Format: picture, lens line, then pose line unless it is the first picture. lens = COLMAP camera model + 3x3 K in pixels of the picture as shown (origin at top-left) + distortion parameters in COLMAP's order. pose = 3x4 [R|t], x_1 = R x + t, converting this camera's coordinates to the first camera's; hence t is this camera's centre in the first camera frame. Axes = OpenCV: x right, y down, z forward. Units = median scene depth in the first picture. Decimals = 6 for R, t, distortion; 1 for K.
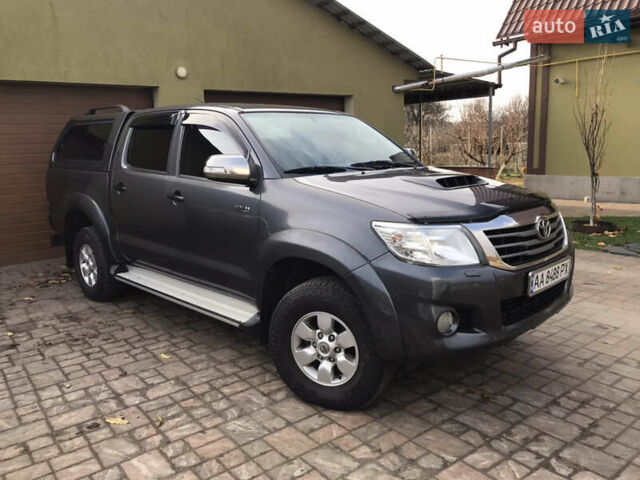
lens RADIAL K [[527.3, 0, 320.0], [0, 527.3, 240.0], [0, 0, 1]] dist [-0.004089, -0.003406]
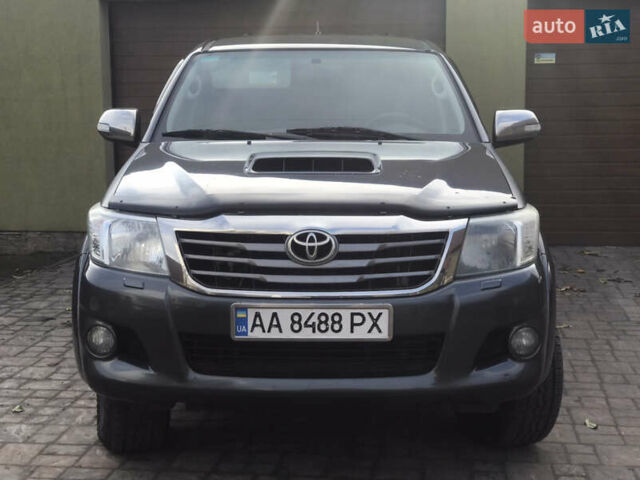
lens RADIAL K [[1074.6, 0, 320.0], [0, 1074.6, 240.0], [0, 0, 1]] dist [0.009447, 0.084722]
pose [[0.692039, 0.127470, -0.710517, 1.361358], [-0.142552, 0.989035, 0.038592, -0.081972], [0.707645, 0.074579, 0.702621, 0.107471]]
